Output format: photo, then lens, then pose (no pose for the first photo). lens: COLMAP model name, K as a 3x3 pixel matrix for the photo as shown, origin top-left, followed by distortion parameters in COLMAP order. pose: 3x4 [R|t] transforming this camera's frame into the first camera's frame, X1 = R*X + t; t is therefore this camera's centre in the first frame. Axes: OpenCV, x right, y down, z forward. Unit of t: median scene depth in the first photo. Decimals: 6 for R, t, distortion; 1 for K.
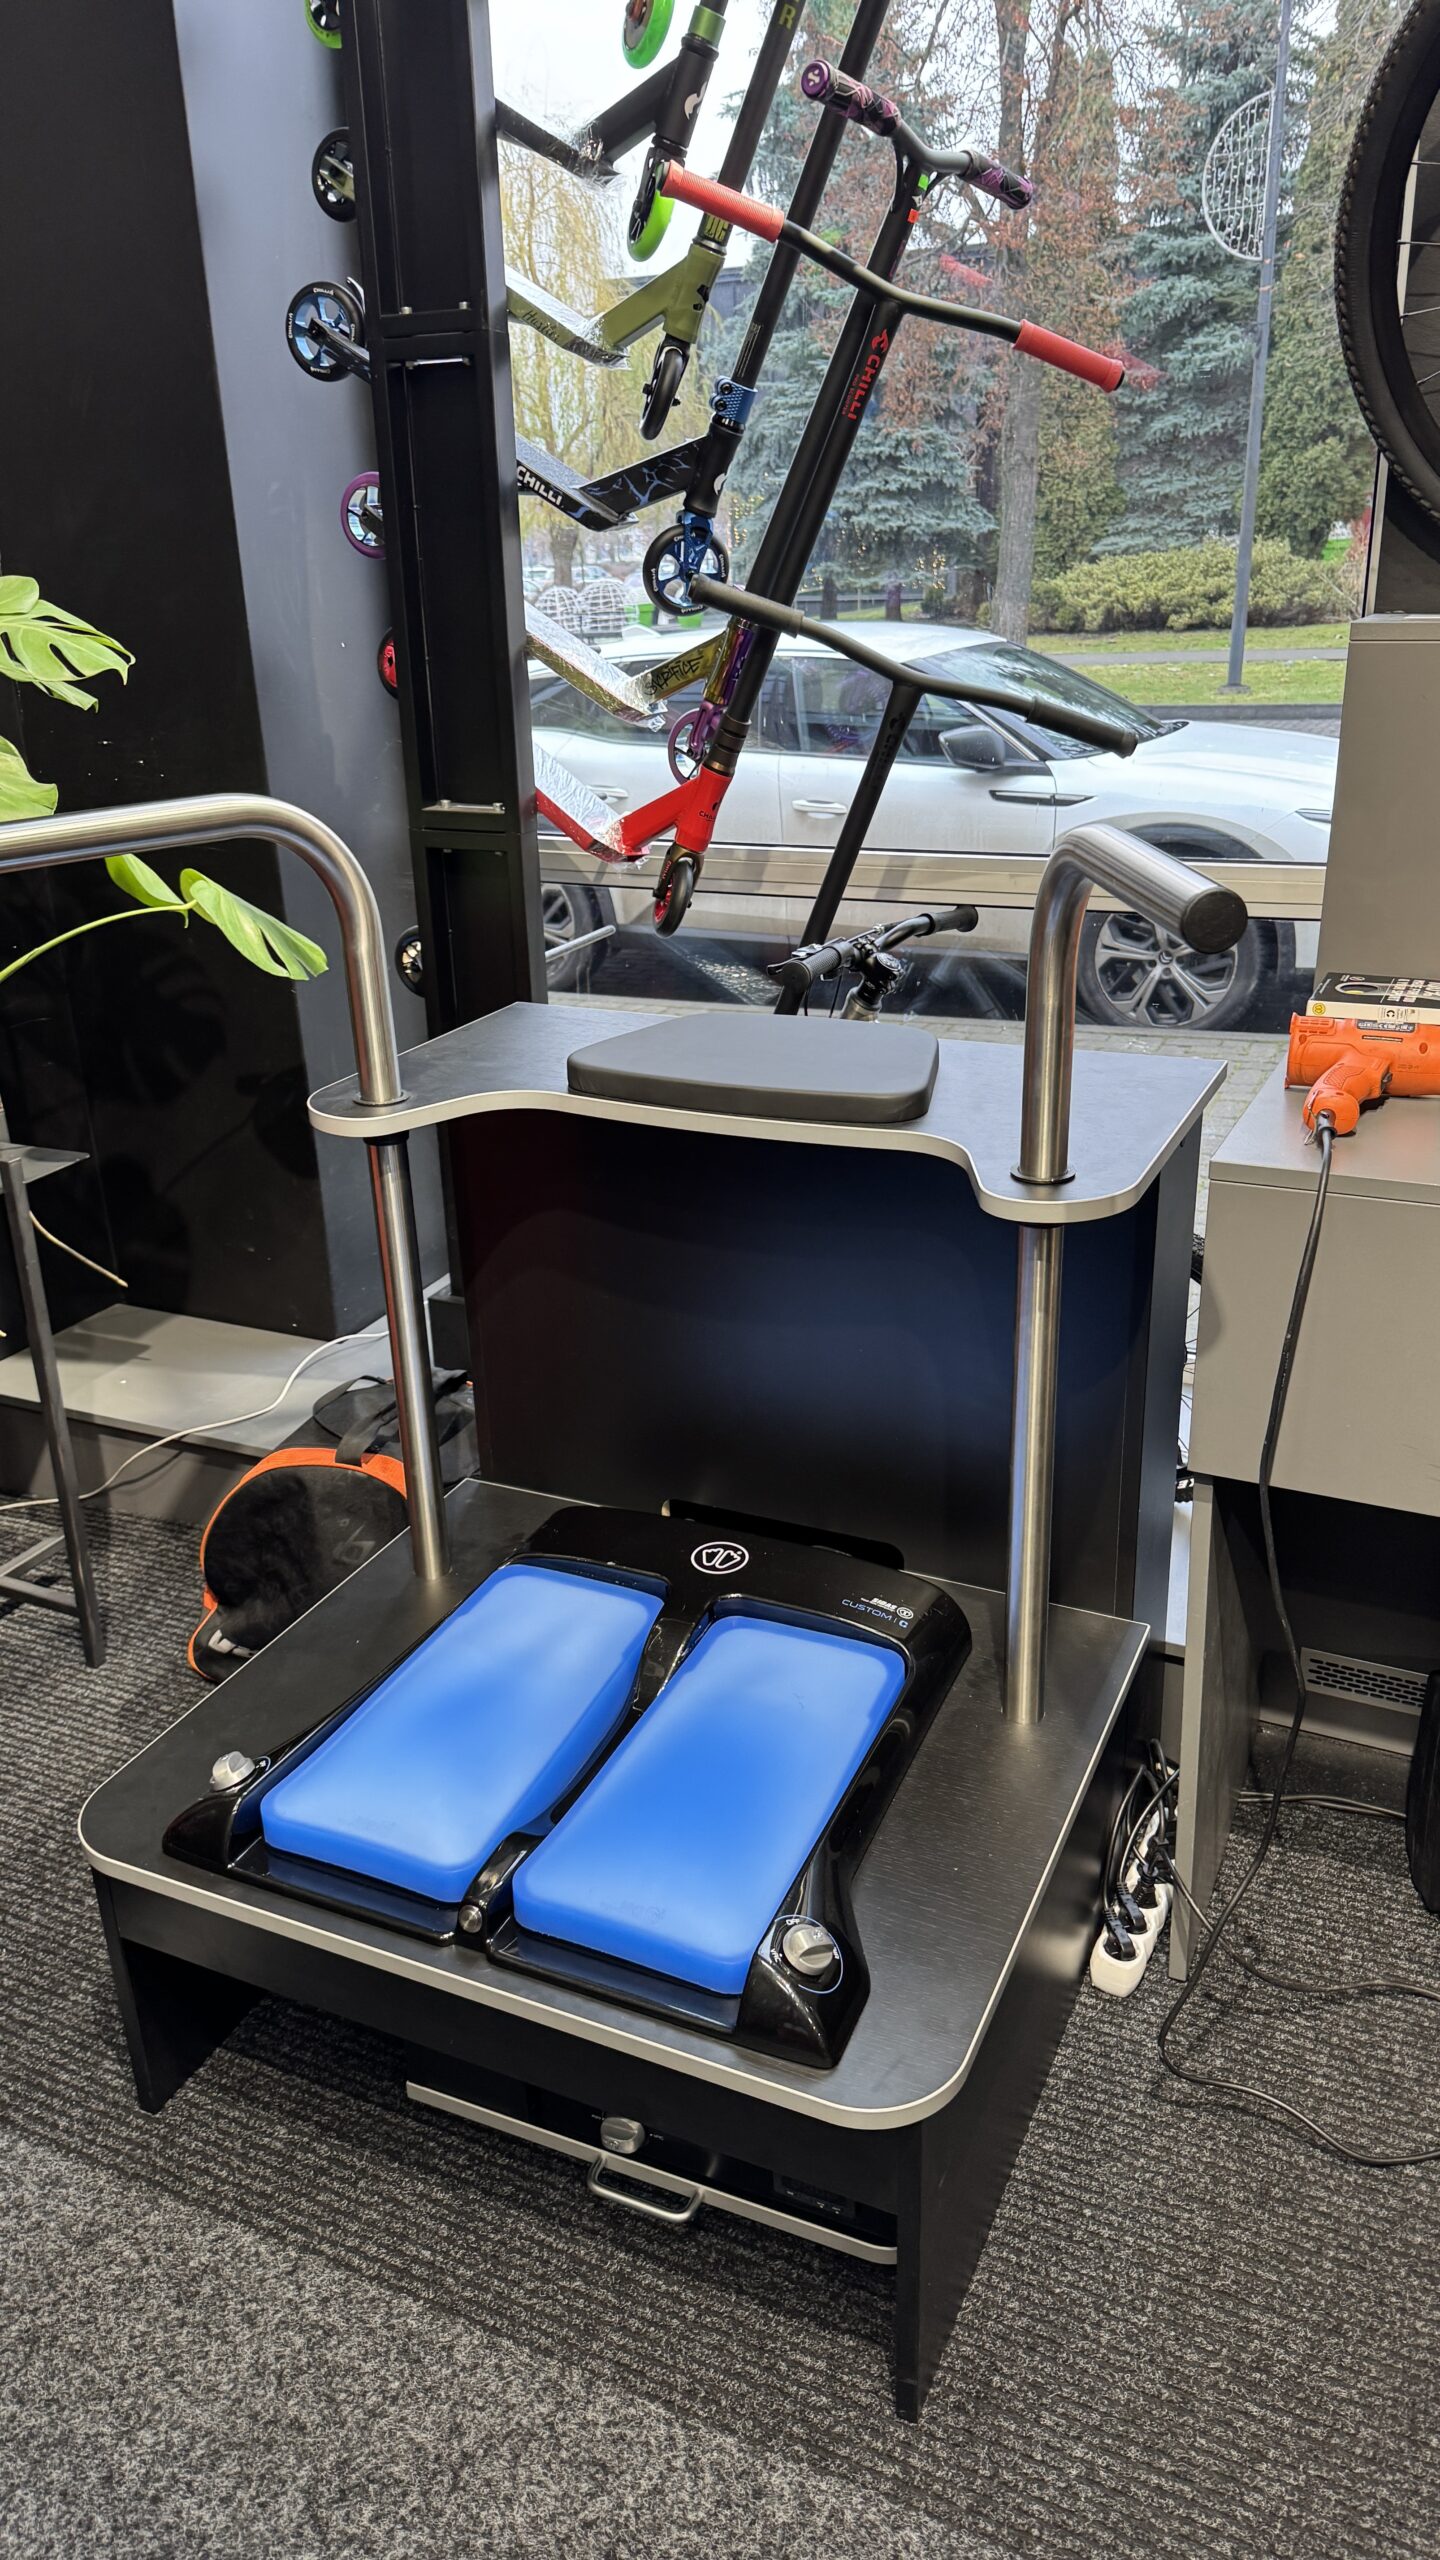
lens RADIAL K [[1809.9, 0, 742.7], [0, 1809.9, 1265.2], [0, 0, 1]] dist [0.008883, -0.023151]
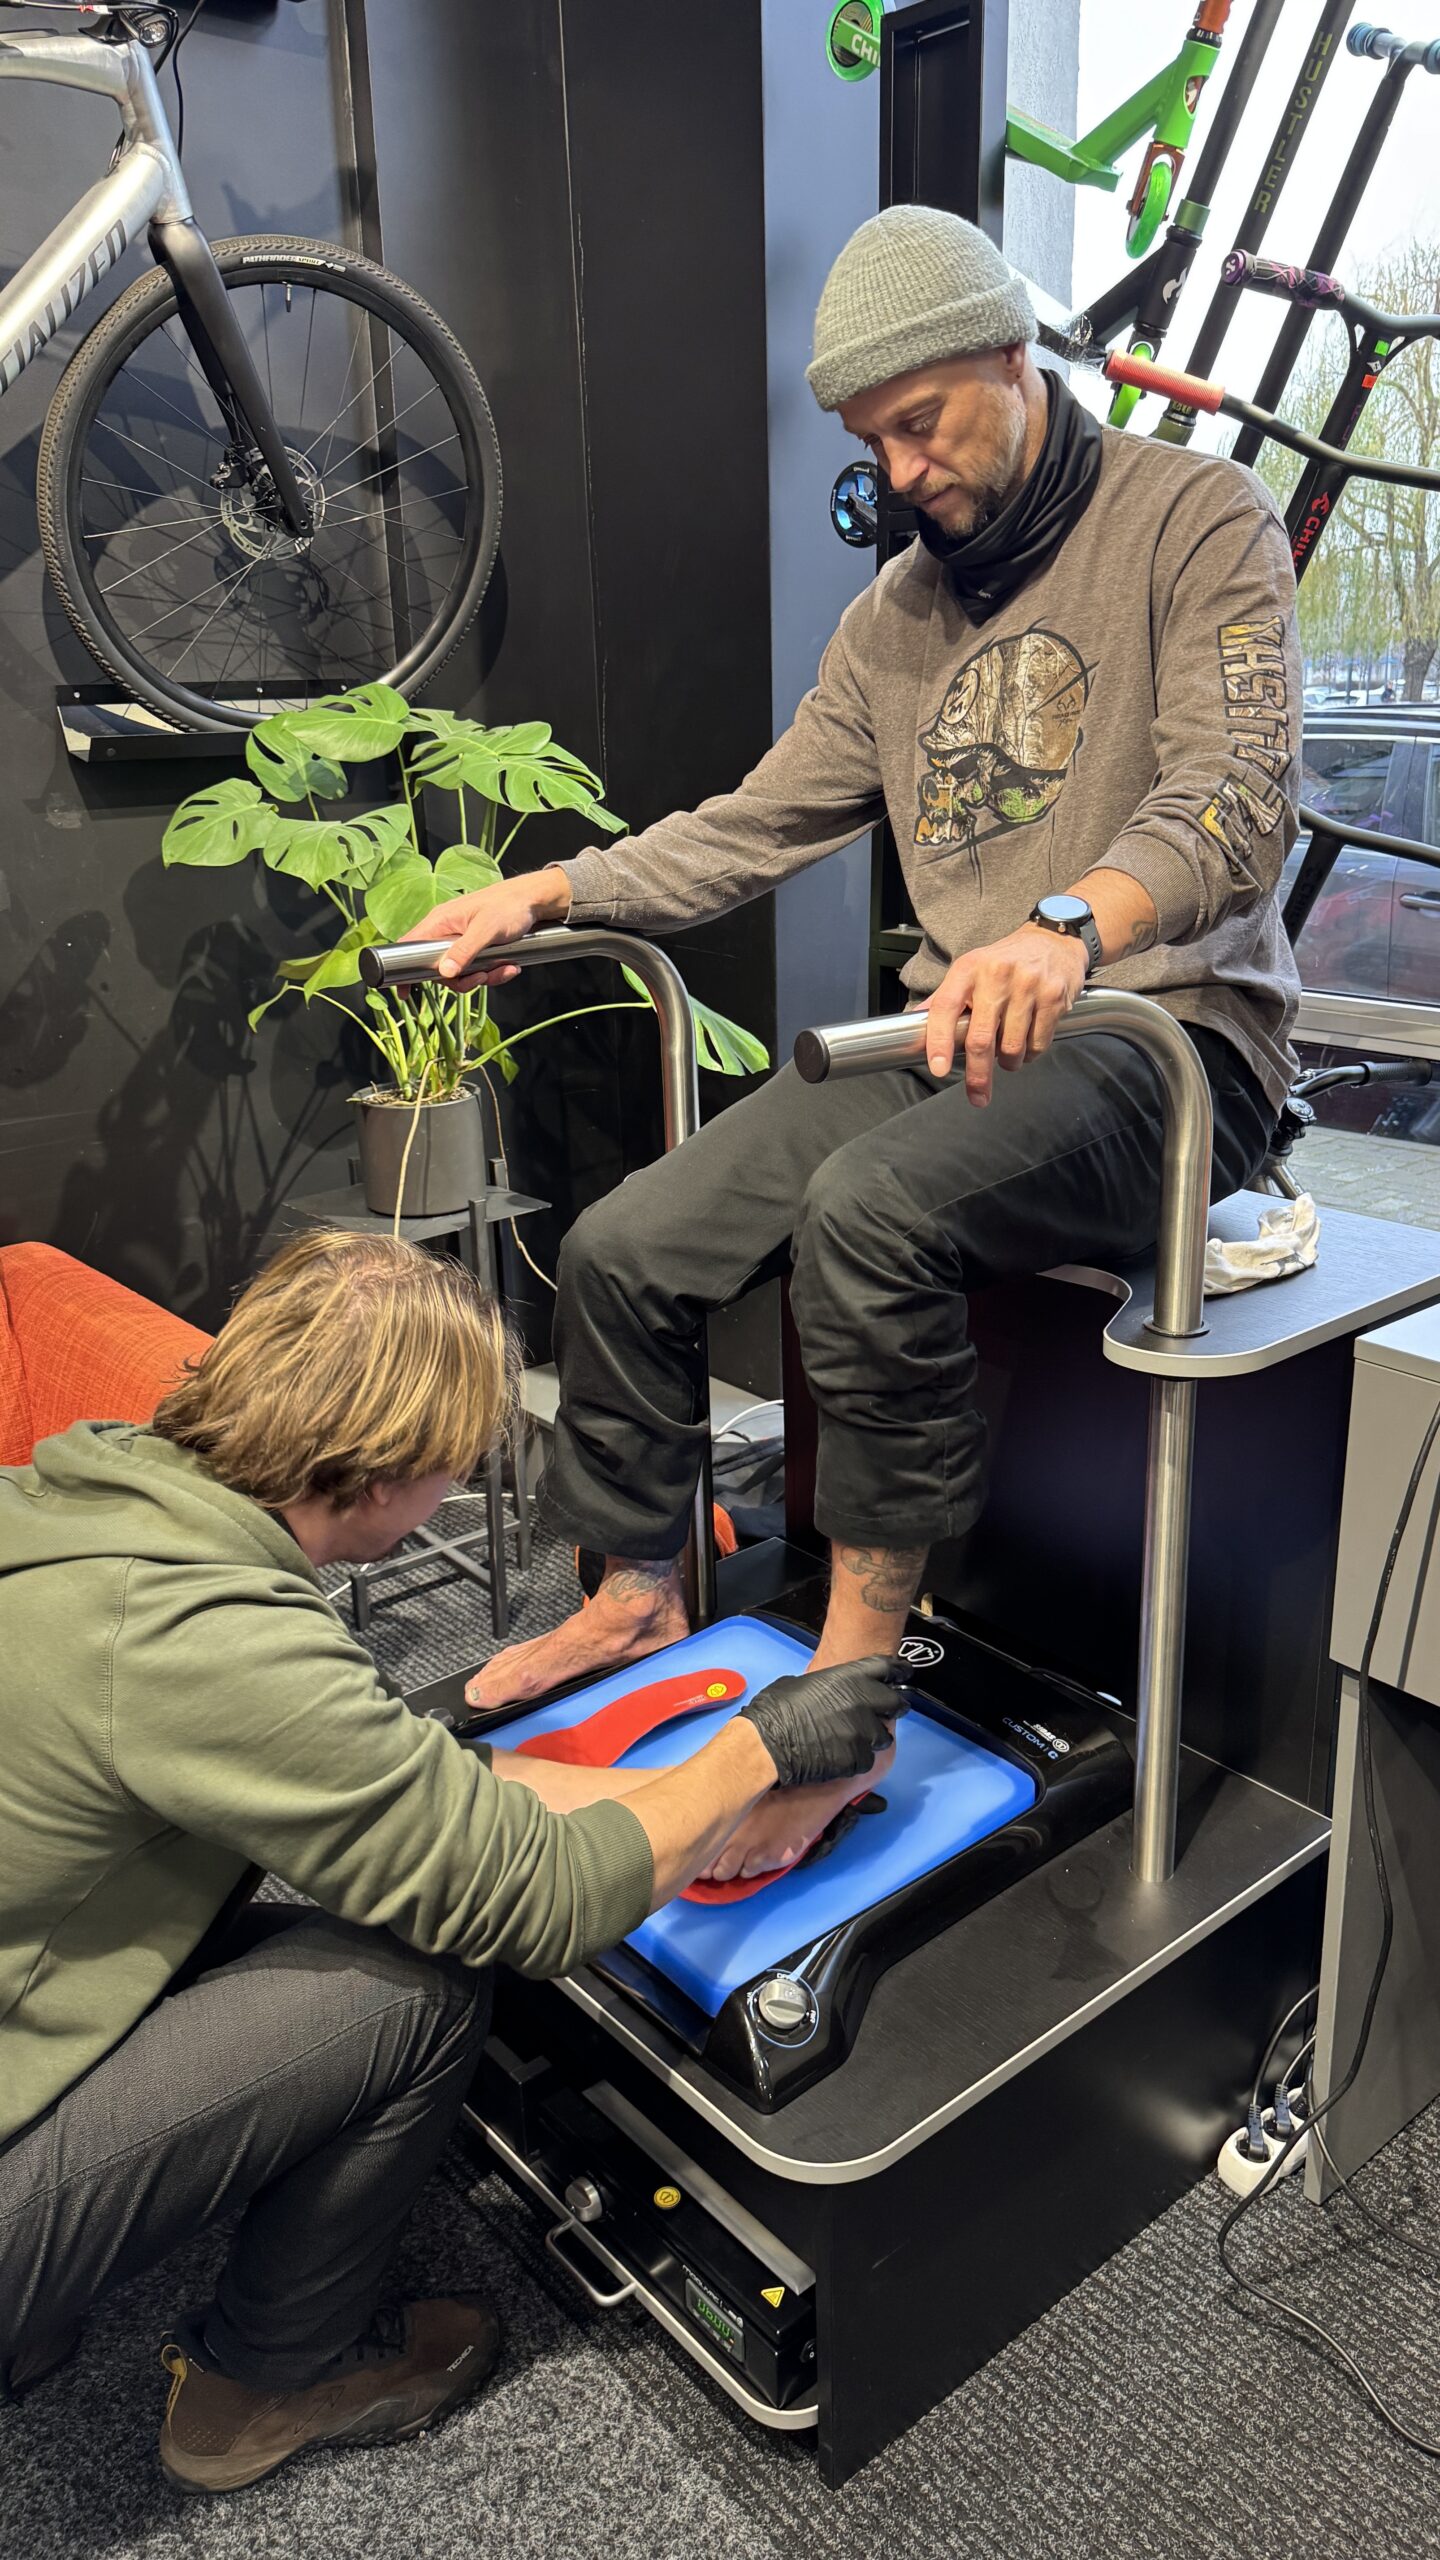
lens RADIAL K [[1805.2, 0, 723.4], [0, 1805.2, 1276.4], [0, 0, 1]] dist [0.012095, -0.029283]
pose [[0.902477, 0.139194, -0.407627, 0.315278], [-0.159888, 0.986990, -0.016957, -0.018385], [0.399963, 0.080478, 0.912991, -0.023753]]
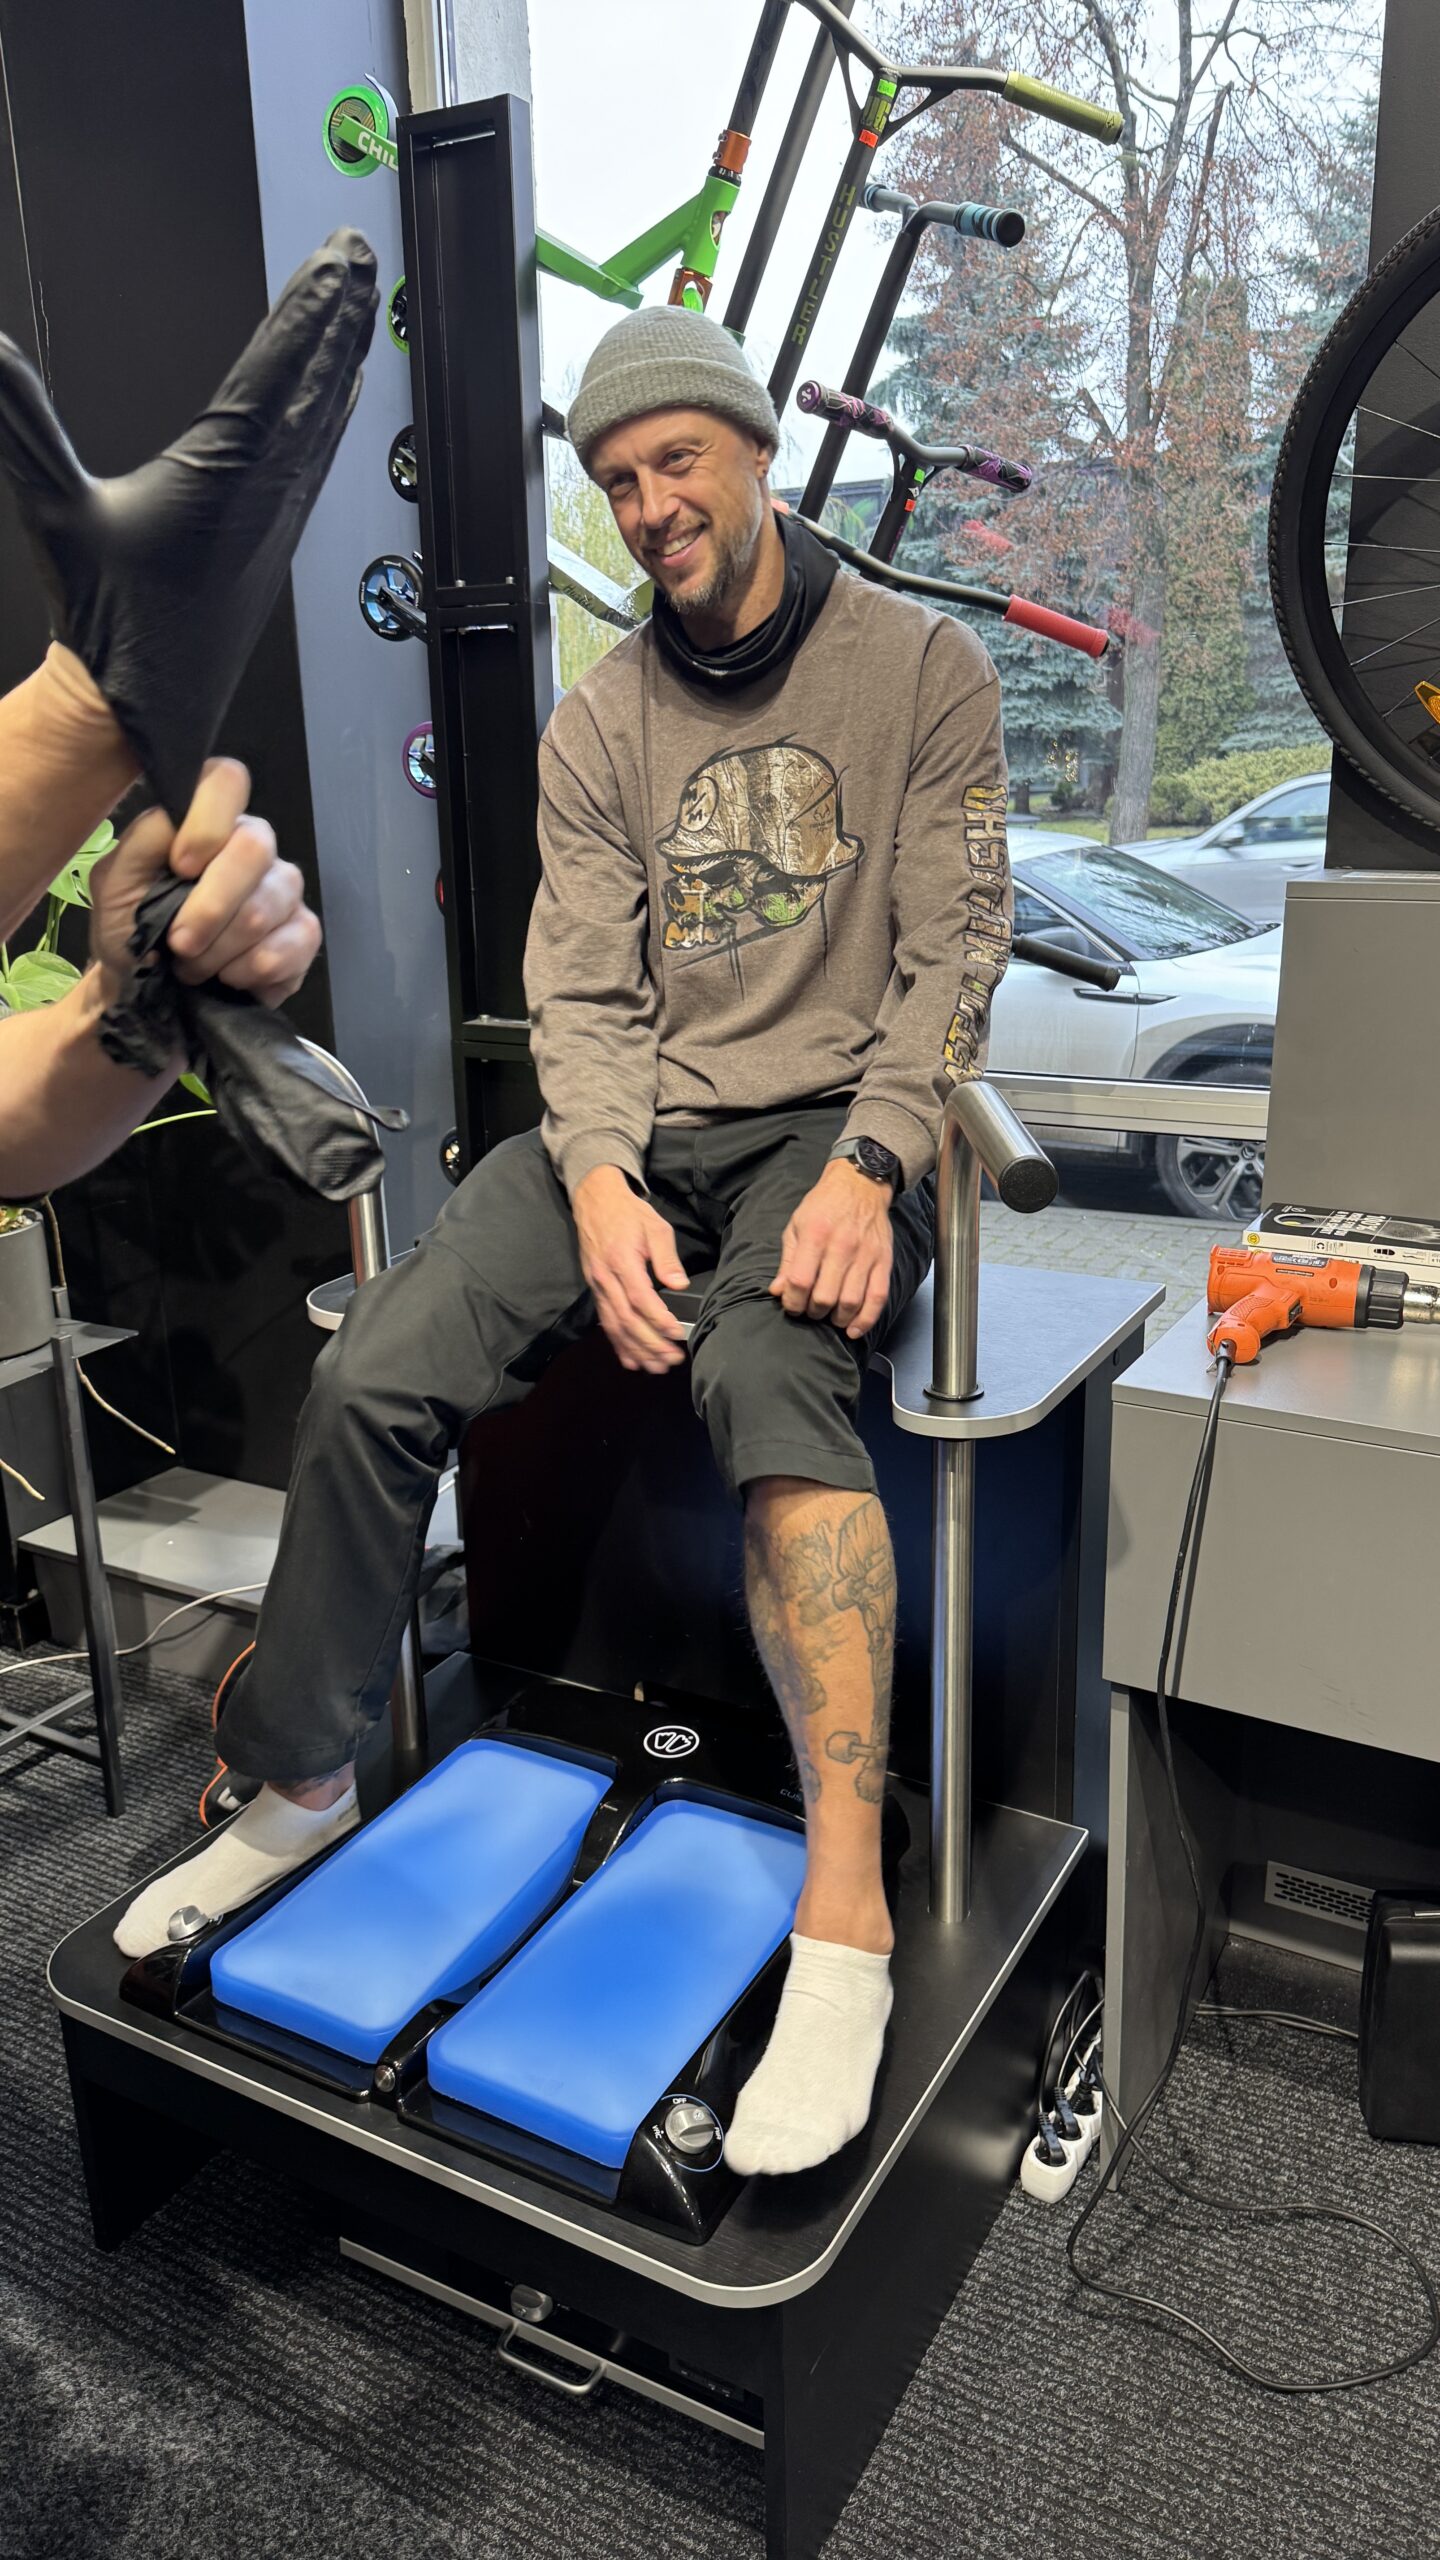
lens RADIAL K [[1805.2, 0, 723.4], [0, 1805.2, 1276.4], [0, 0, 1]] dist [0.012095, -0.029283]
pose [[0.996472, 0.029122, -0.078706, 0.102420], [-0.035939, 0.995592, -0.086631, -0.019296], [0.075836, 0.089154, 0.993127, -0.069221]]
